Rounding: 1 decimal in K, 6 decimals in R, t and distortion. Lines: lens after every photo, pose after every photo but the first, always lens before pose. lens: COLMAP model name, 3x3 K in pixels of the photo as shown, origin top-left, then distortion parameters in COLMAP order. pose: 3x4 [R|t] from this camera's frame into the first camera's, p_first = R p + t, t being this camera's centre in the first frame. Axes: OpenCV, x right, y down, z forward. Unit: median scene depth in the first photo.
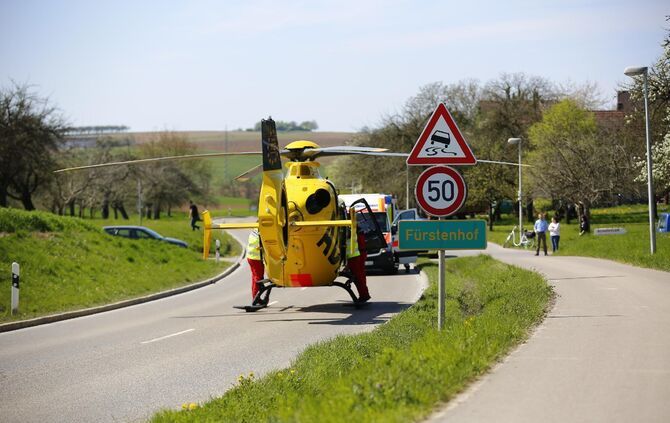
lens RADIAL K [[2077.3, 0, 335.0], [0, 2077.3, 211.5], [0, 0, 1]] dist [0.060940, 0.034976]
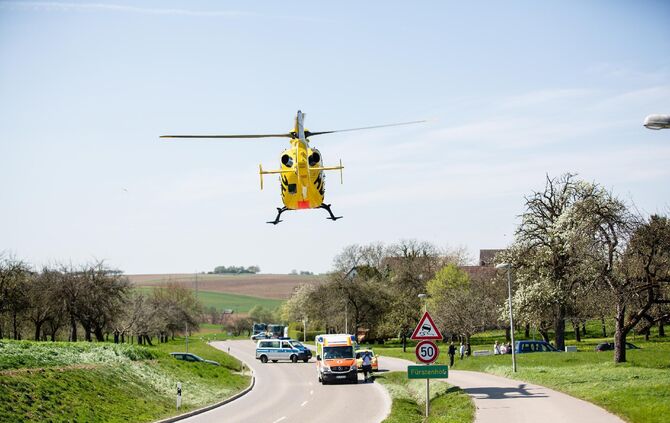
lens RADIAL K [[1621.2, 0, 335.0], [0, 1621.2, 211.5], [0, 0, 1]] dist [-0.278857, 0.006012]
pose [[0.998666, -0.005451, 0.051340, -0.028746], [0.009047, 0.997501, -0.070072, -0.008428], [-0.050830, 0.070443, 0.996220, -0.152098]]
